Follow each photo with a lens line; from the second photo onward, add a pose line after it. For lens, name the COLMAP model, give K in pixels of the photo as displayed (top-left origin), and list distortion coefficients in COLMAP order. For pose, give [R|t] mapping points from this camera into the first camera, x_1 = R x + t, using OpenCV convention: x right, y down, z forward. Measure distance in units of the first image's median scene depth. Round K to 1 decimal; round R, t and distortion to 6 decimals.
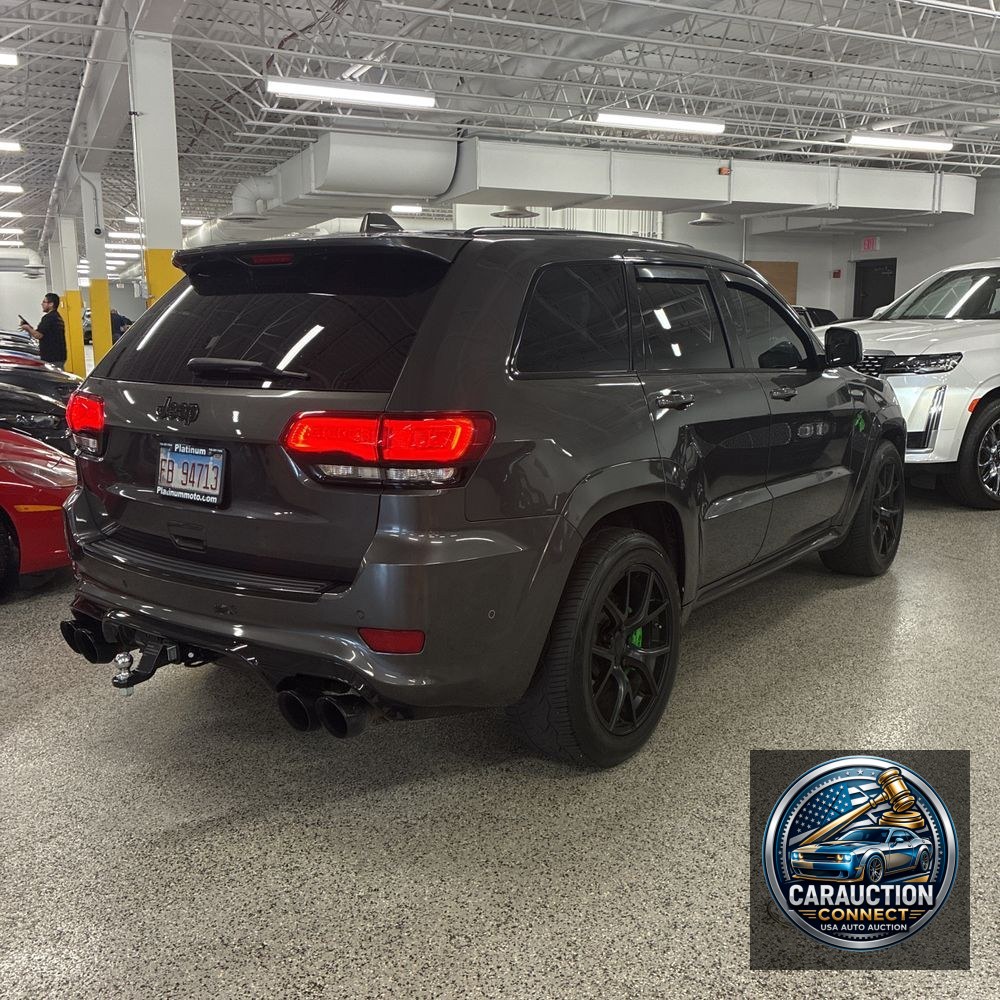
lens RADIAL K [[1006.0, 0, 520.2], [0, 1006.0, 492.6], [0, 0, 1]] dist [0.026426, 0.000000]
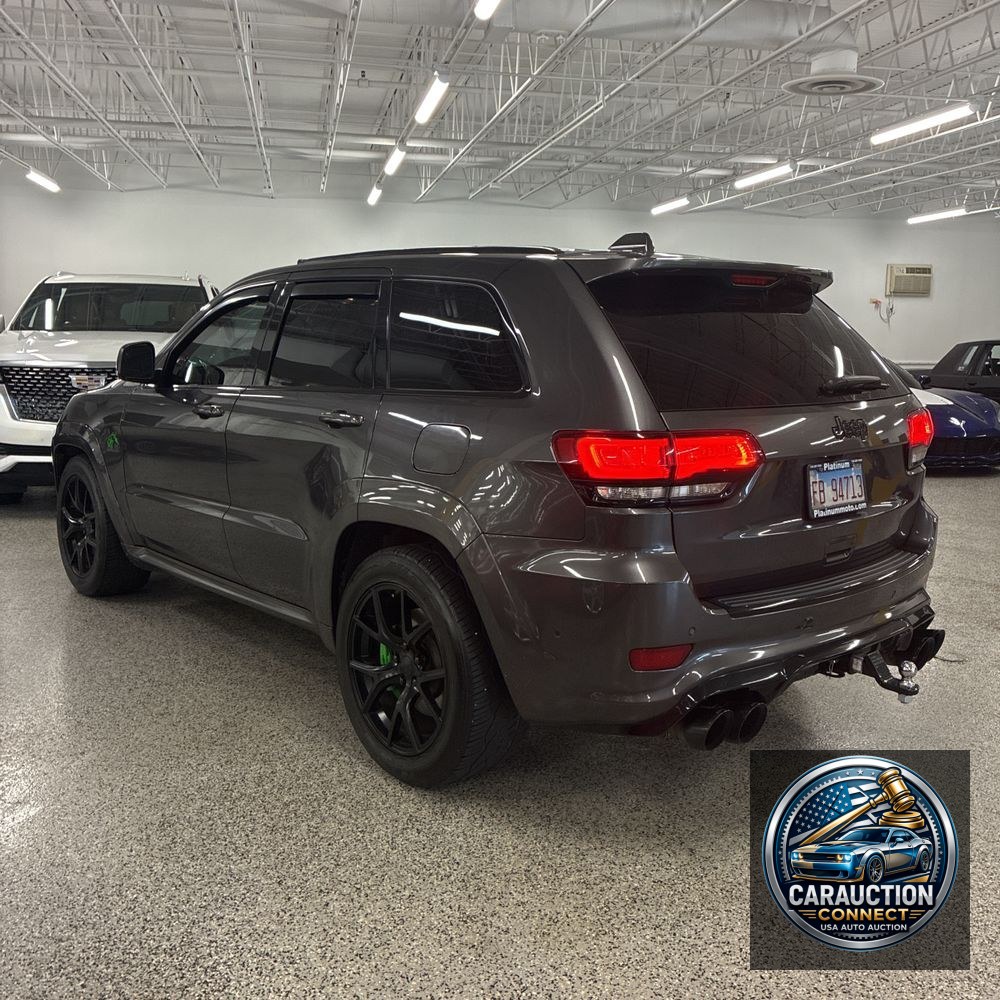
lens RADIAL K [[1006.0, 0, 494.5], [0, 1006.0, 499.8], [0, 0, 1]] dist [0.026426, 0.000000]
pose [[0.252818, -0.156759, 0.954730, -0.669583], [0.157523, 0.980290, 0.119243, -0.088771], [-0.954604, 0.120246, 0.272528, 0.504764]]
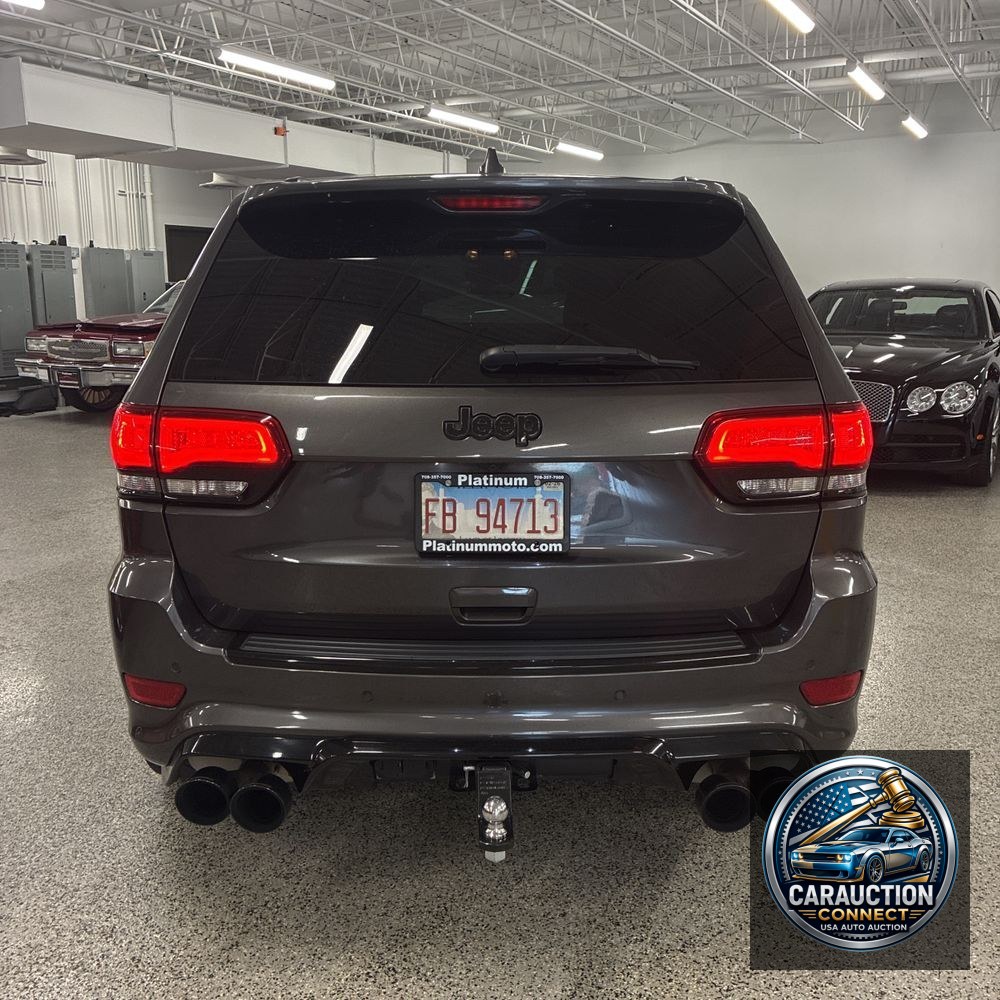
lens RADIAL K [[1006.0, 0, 503.5], [0, 1006.0, 493.0], [0, 0, 1]] dist [0.026426, 0.000000]
pose [[0.816207, -0.112651, 0.566671, -0.338434], [0.097661, 0.993594, 0.056854, -0.034367], [-0.569446, 0.008936, 0.821980, 0.207779]]
